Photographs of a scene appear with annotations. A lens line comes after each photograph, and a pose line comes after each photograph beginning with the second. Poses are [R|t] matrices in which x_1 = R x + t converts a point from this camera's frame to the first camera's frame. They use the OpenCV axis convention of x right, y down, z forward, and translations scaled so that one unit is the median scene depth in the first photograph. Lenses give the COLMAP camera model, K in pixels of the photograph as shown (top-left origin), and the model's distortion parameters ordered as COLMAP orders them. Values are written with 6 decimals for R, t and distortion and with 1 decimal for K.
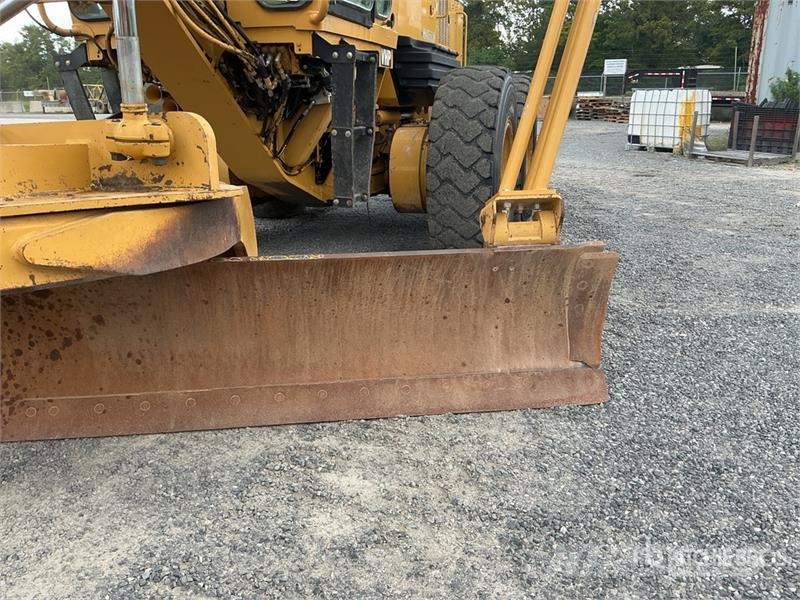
lens RADIAL K [[667.0, 0, 397.7], [0, 667.0, 301.0], [0, 0, 1]] dist [0.149396, -0.325036]
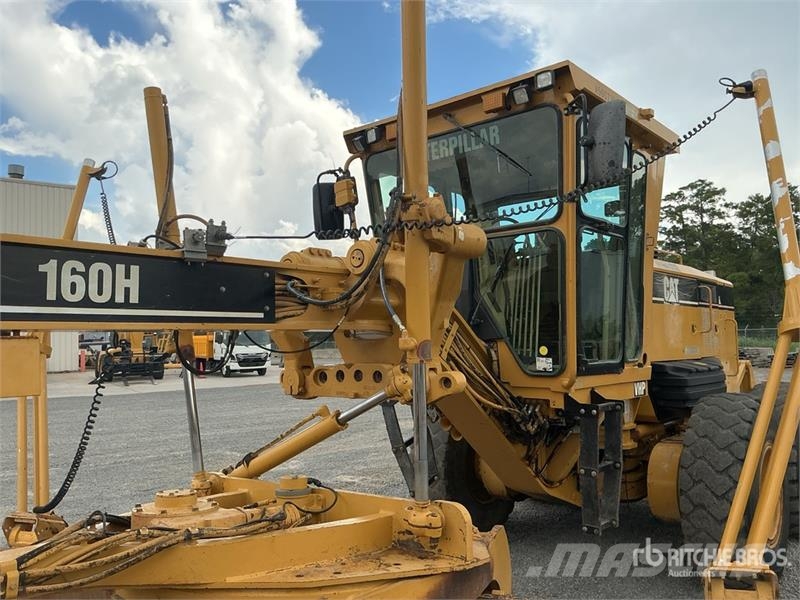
lens RADIAL K [[667.0, 0, 397.7], [0, 667.0, 301.0], [0, 0, 1]] dist [0.149396, -0.325036]
pose [[0.912133, -0.035319, -0.408371, 0.105041], [-0.106129, 0.941957, -0.318518, -0.113693], [0.395918, 0.333870, 0.855441, -0.251818]]
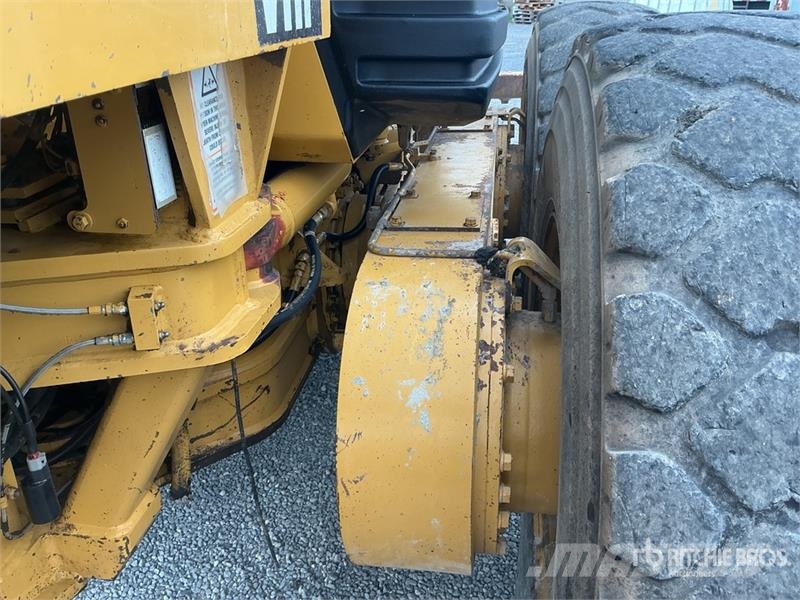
lens RADIAL K [[667.0, 0, 397.7], [0, 667.0, 301.0], [0, 0, 1]] dist [0.149396, -0.325036]
pose [[0.991465, -0.063174, 0.114044, -0.019835], [0.047067, 0.989205, 0.138775, -0.391281], [-0.121580, -0.132223, 0.983735, 1.060156]]
